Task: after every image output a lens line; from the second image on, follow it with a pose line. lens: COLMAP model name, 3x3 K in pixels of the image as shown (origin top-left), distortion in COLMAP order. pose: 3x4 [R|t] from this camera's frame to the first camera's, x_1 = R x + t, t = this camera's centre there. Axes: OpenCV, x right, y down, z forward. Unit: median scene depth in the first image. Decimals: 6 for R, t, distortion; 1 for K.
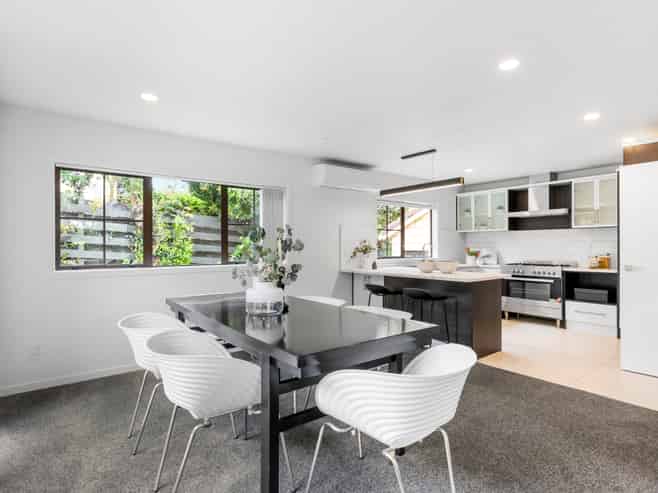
lens RADIAL K [[357.7, 0, 323.1], [0, 357.7, 246.2], [0, 0, 1]] dist [-0.000344, -0.005095]
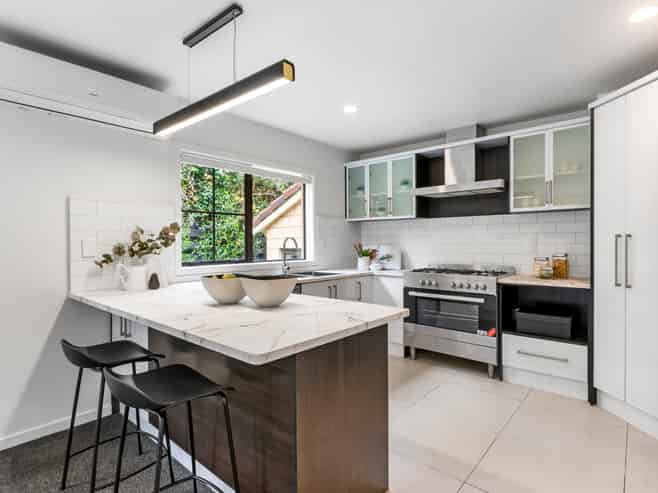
lens RADIAL K [[357.7, 0, 328.4], [0, 357.7, 243.1], [0, 0, 1]] dist [-0.000344, -0.005095]
pose [[0.977910, -0.001842, 0.209018, 0.256375], [0.001288, 0.999995, 0.002789, 0.000293], [-0.209022, -0.002459, 0.977908, 0.451788]]
